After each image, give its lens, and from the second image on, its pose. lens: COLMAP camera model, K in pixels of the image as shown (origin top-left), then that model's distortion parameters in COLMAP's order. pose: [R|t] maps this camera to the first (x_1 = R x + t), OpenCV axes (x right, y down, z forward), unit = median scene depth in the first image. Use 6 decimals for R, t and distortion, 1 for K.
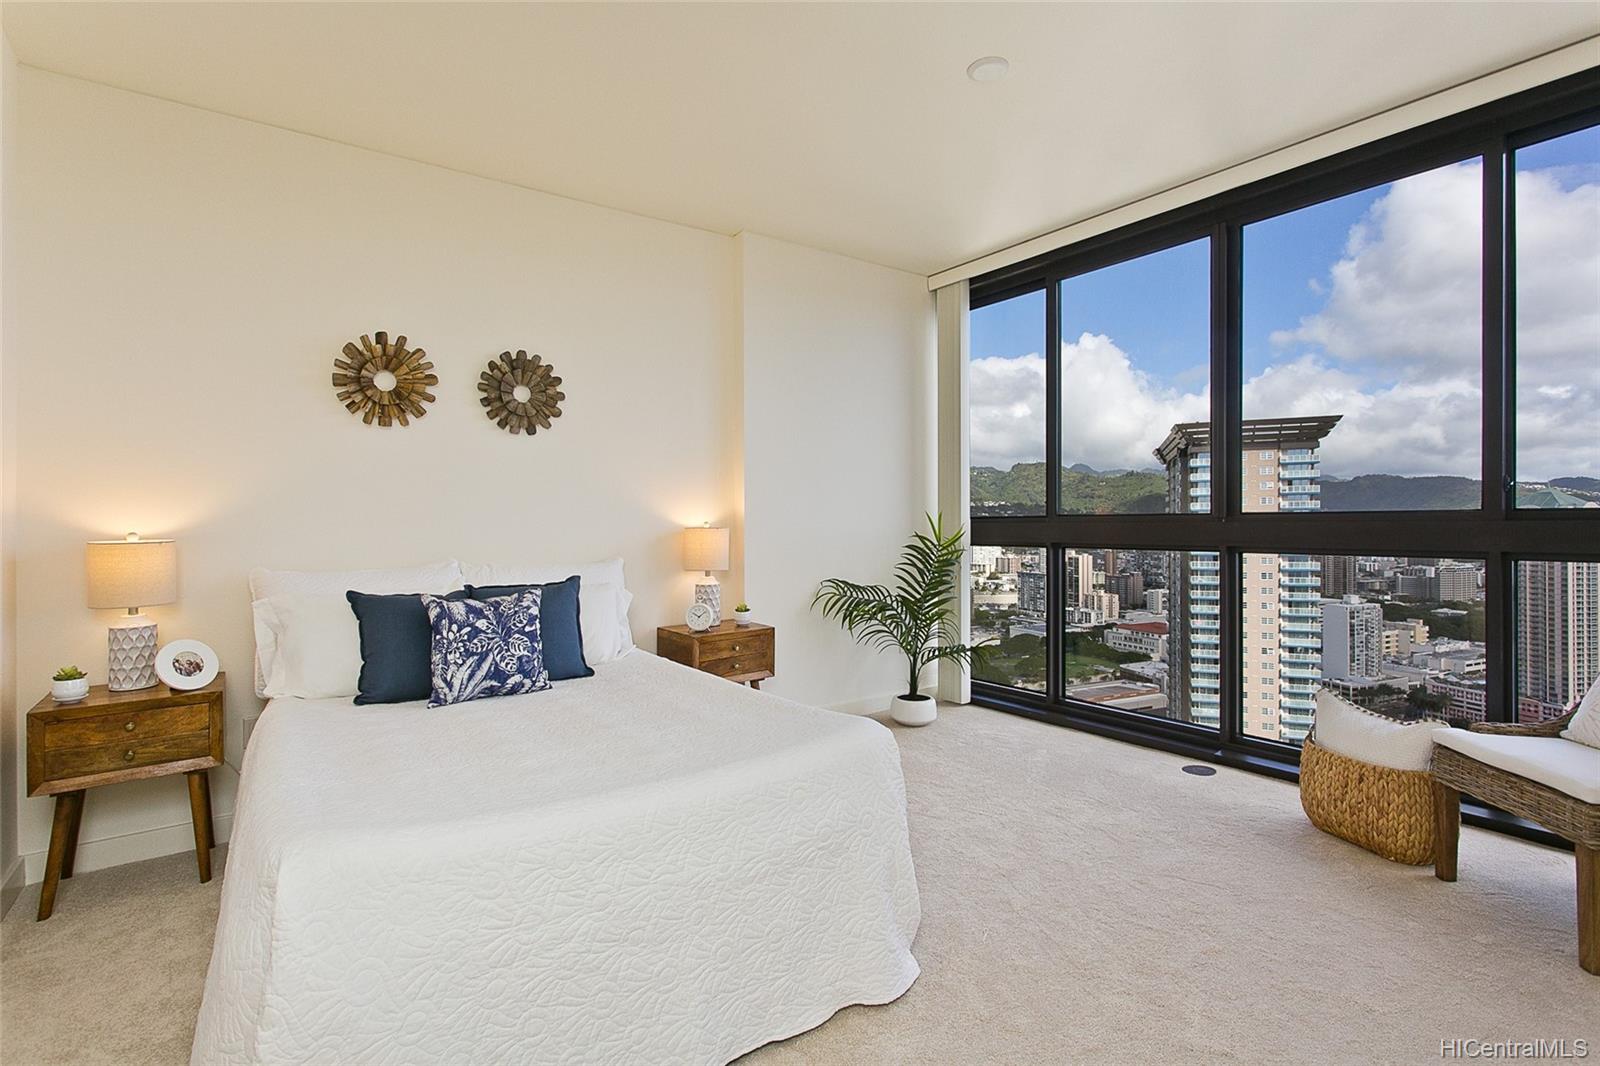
lens RADIAL K [[766.2, 0, 802.5], [0, 766.2, 522.2], [0, 0, 1]] dist [0.003761, 0.000494]
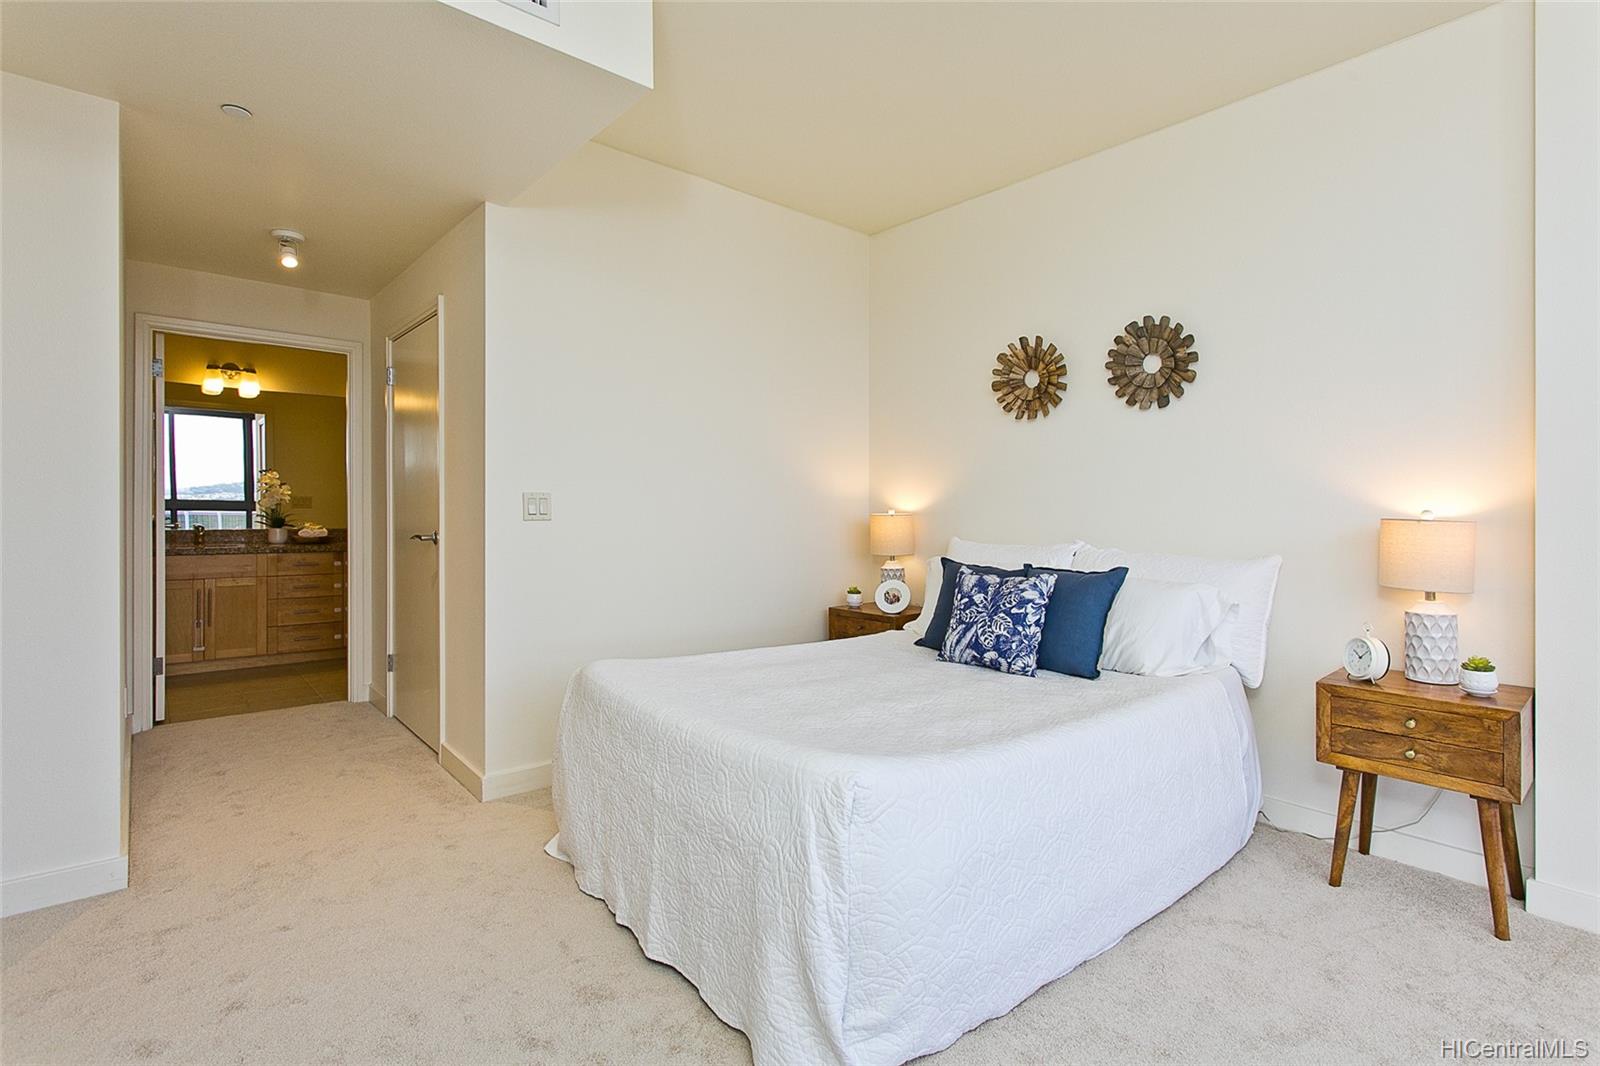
lens RADIAL K [[766.2, 0, 802.5], [0, 766.2, 522.2], [0, 0, 1]] dist [0.003761, 0.000494]
pose [[0.080787, 0.031257, -0.996241, 0.578817], [-0.015079, 0.999432, 0.030135, -0.003091], [0.996617, 0.012588, 0.081213, 0.597146]]
